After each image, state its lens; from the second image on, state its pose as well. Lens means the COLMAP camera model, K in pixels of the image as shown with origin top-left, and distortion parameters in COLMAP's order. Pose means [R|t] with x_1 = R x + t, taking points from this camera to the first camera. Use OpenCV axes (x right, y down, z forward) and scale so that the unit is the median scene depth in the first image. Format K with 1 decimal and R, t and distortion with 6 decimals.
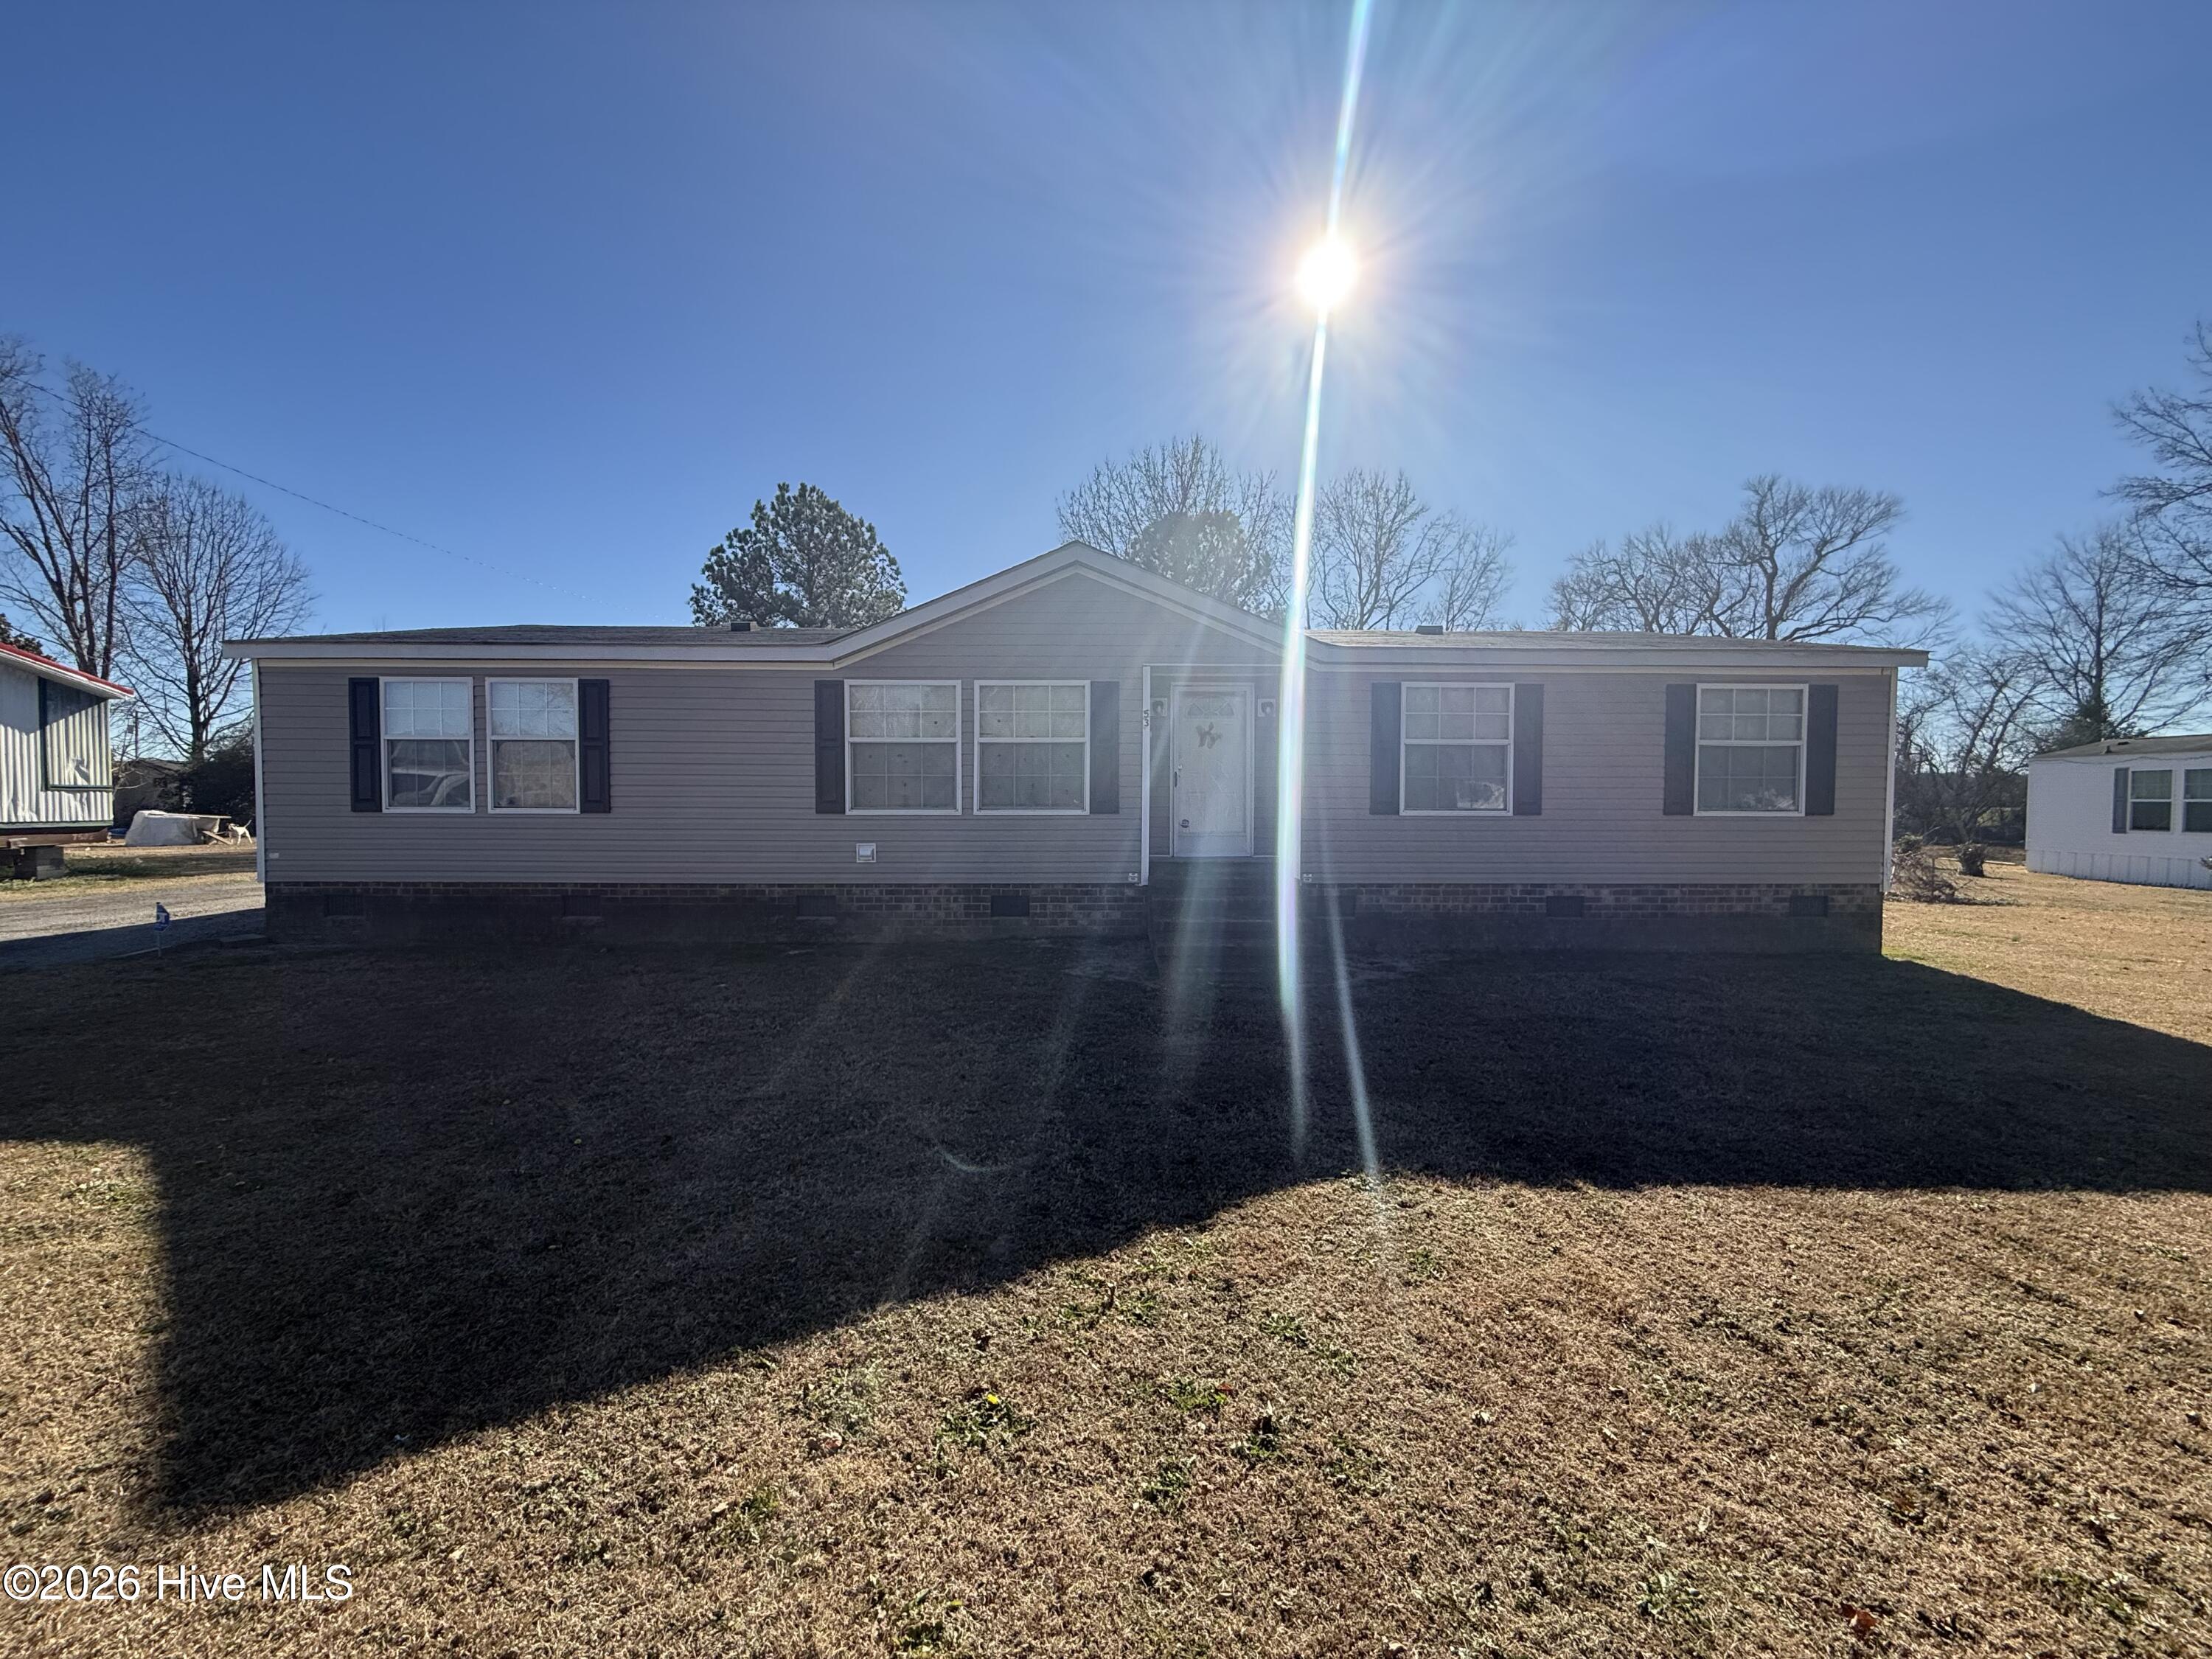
lens RADIAL K [[869.2, 0, 1110.5], [0, 869.2, 828.2], [0, 0, 1]] dist [-0.001441, 0.001916]
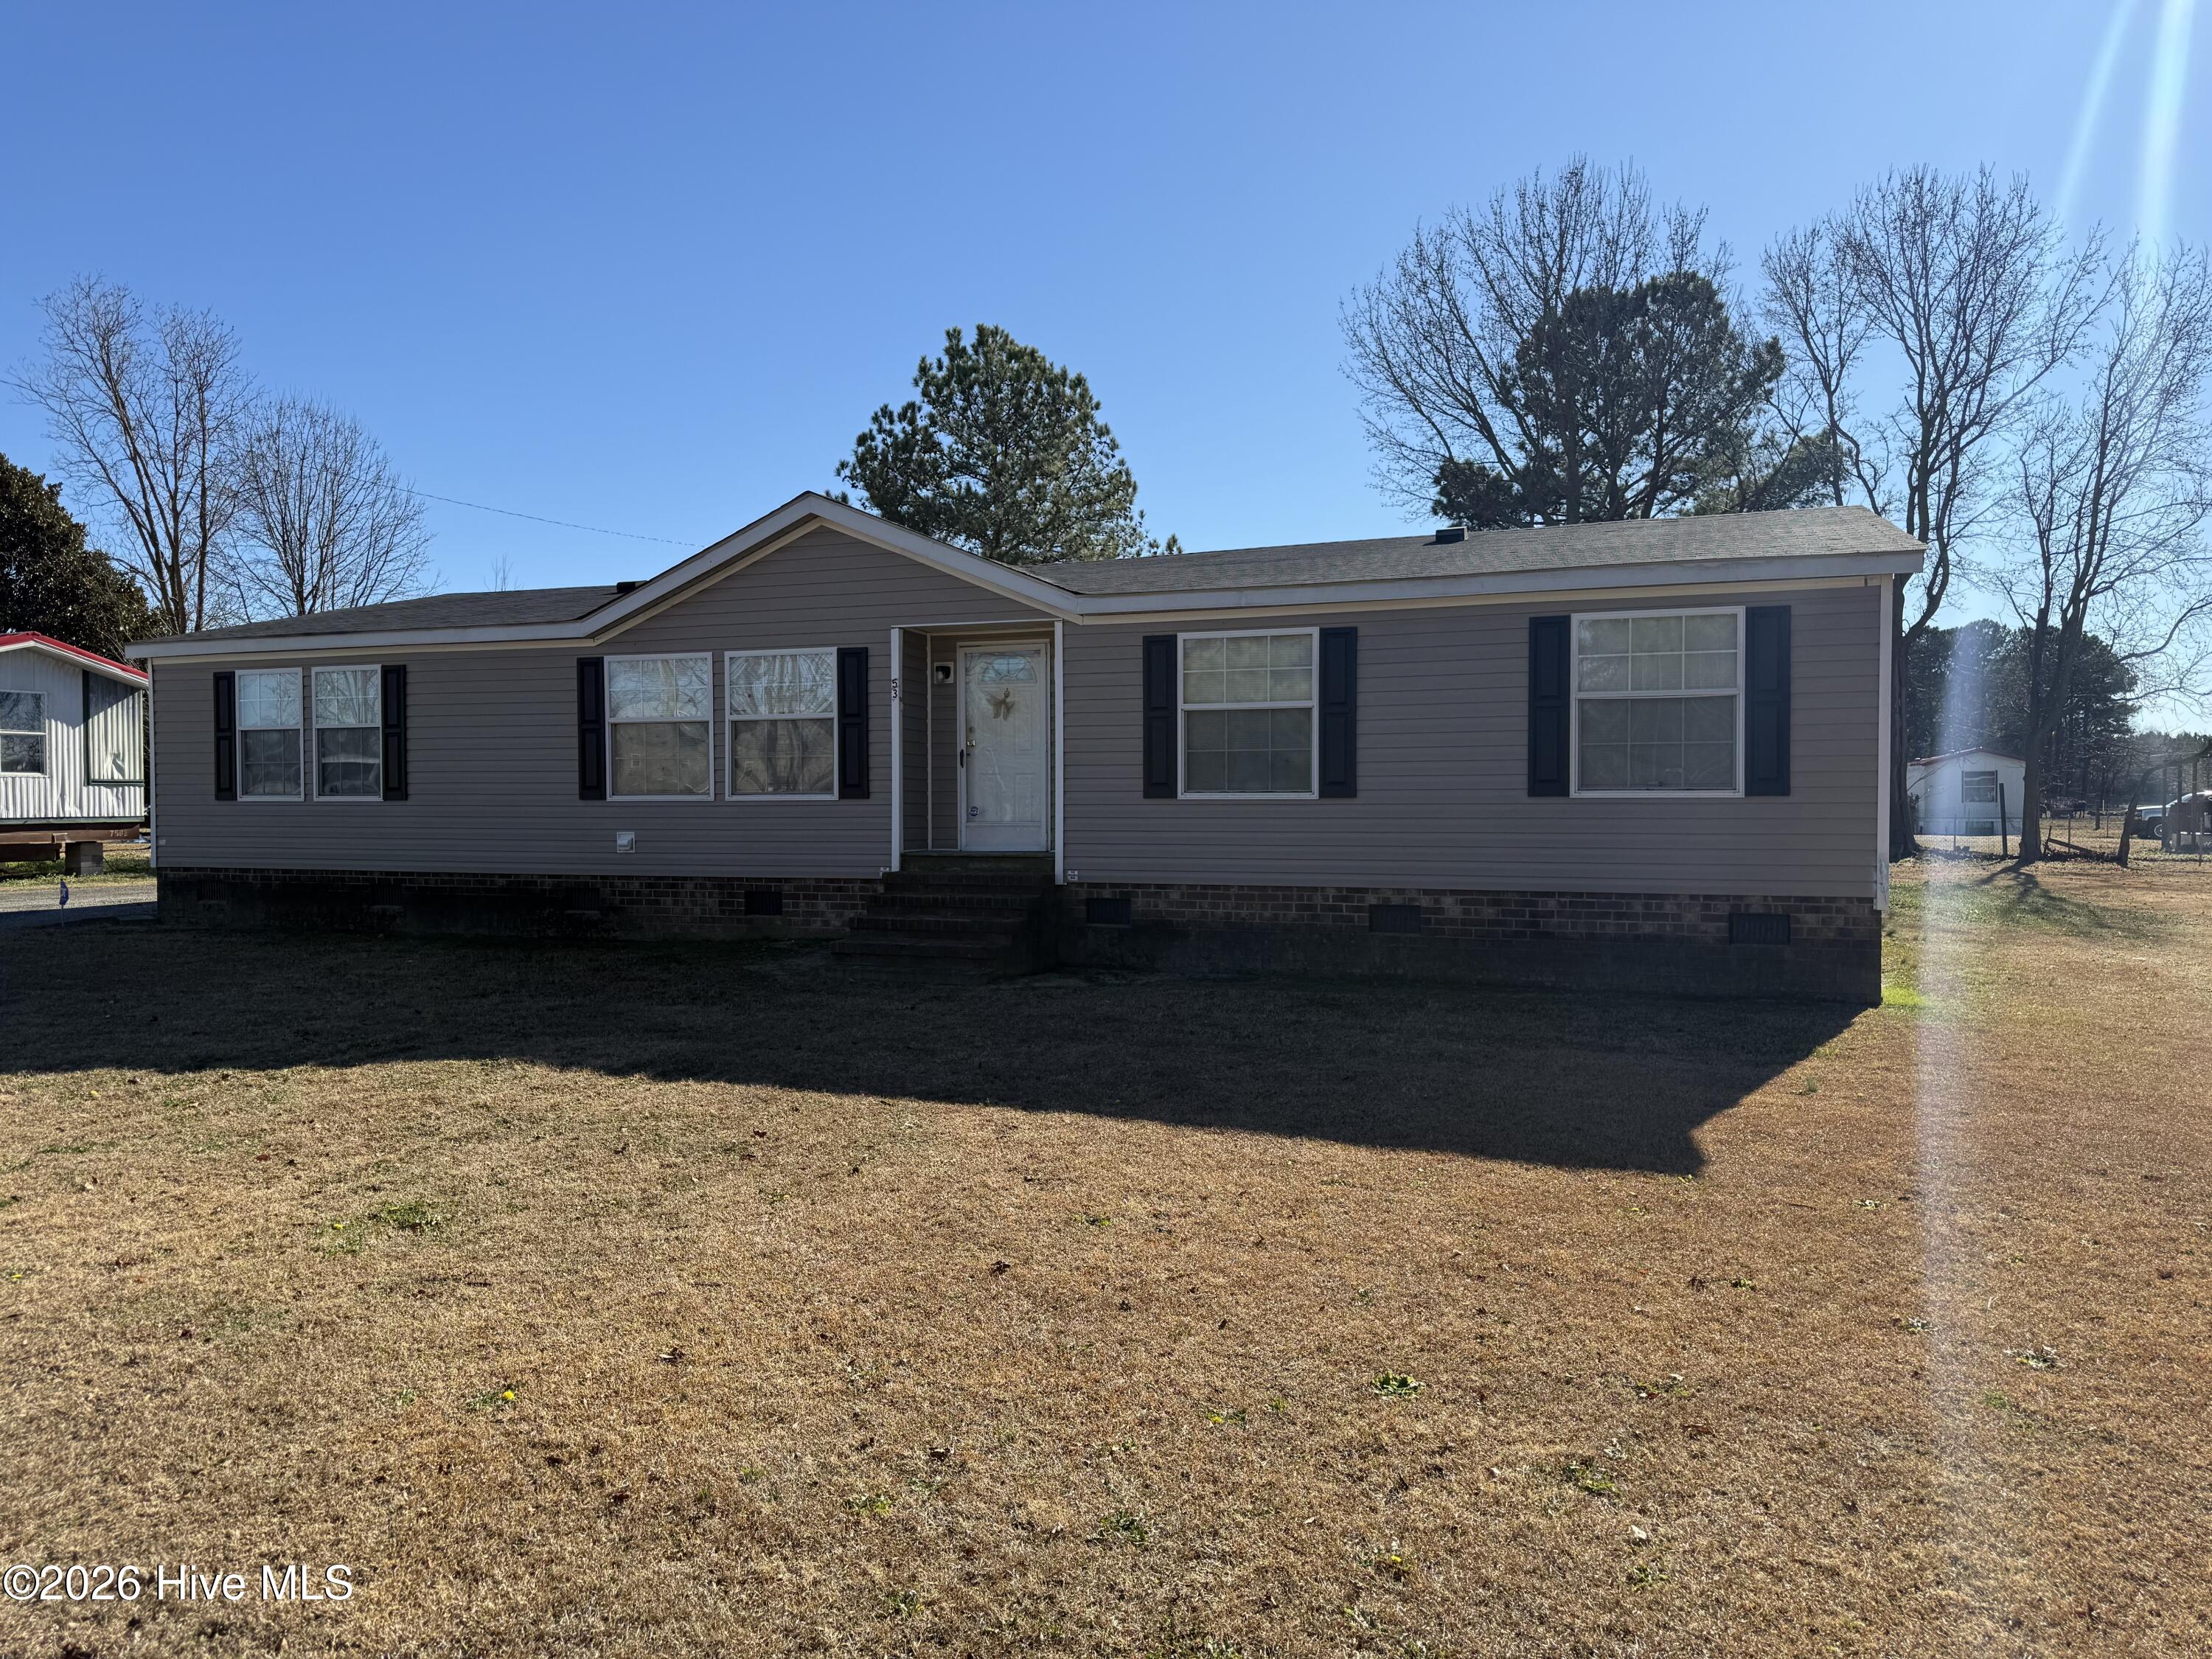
lens RADIAL K [[1556.2, 0, 1110.3], [0, 1556.2, 816.4], [0, 0, 1]] dist [0.044588, -0.019142]
pose [[0.928506, -0.001007, -0.371317, 0.797818], [-0.006631, 0.999792, -0.019291, 0.029214], [0.371259, 0.020374, 0.928306, -0.344344]]
